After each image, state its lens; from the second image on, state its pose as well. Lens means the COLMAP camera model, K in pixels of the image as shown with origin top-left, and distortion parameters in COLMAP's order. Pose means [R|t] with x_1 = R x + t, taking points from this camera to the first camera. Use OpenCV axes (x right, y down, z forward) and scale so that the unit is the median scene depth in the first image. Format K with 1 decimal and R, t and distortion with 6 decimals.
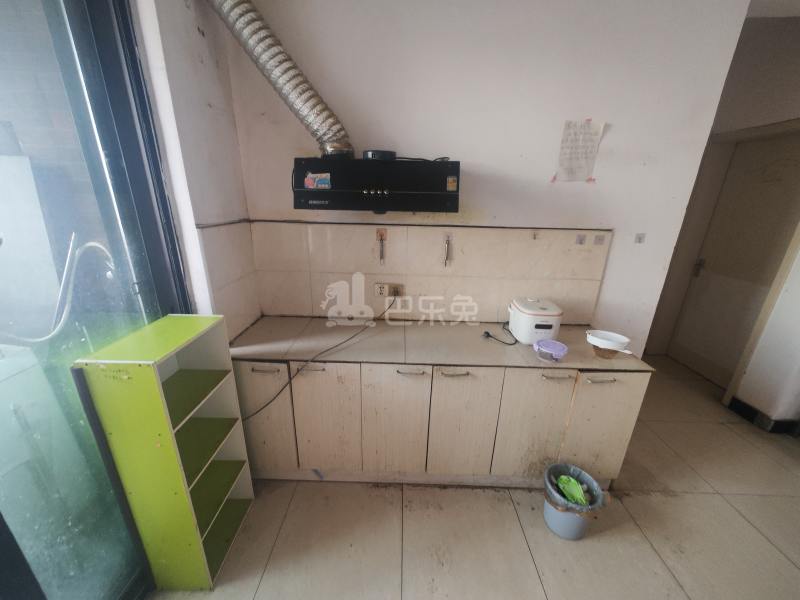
lens RADIAL K [[303.9, 0, 400.0], [0, 303.9, 300.0], [0, 0, 1]] dist [0.000821, -0.000035]
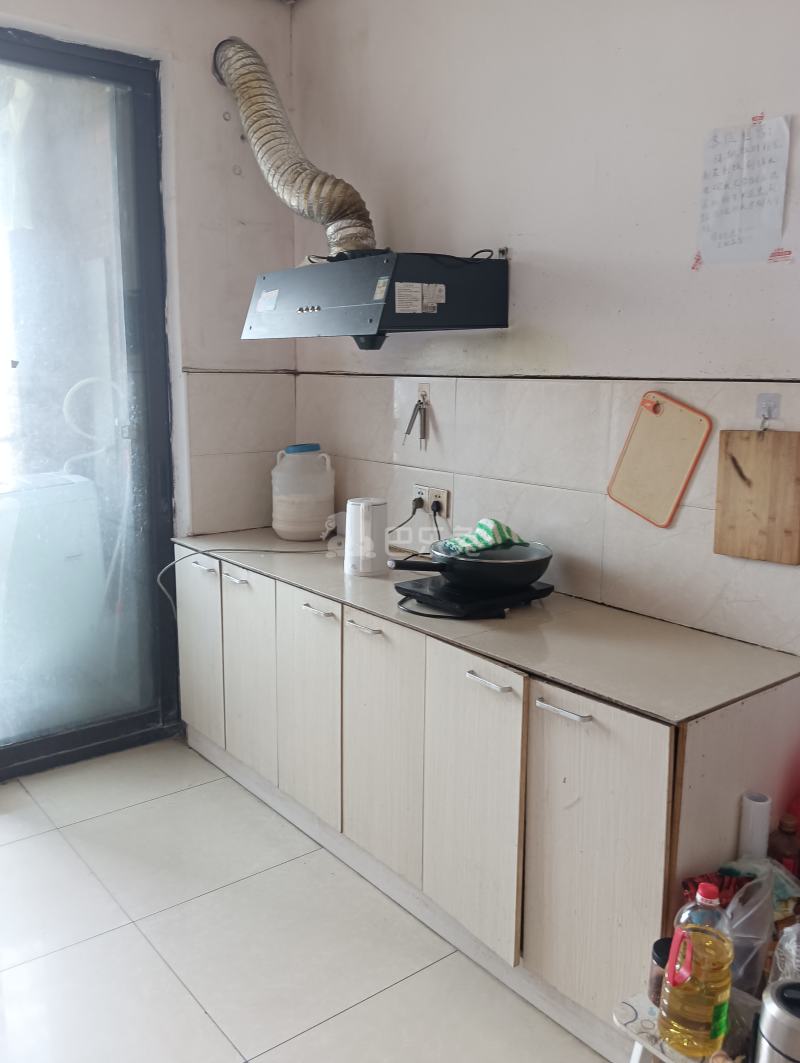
lens RADIAL K [[874.1, 0, 400.0], [0, 874.1, 531.5], [0, 0, 1]] dist [0.093703, -0.194570]
pose [[0.639528, 0.122011, -0.759024, 1.252892], [-0.236281, 0.970731, -0.043041, 0.115720], [0.731556, 0.206869, 0.649639, -0.014483]]
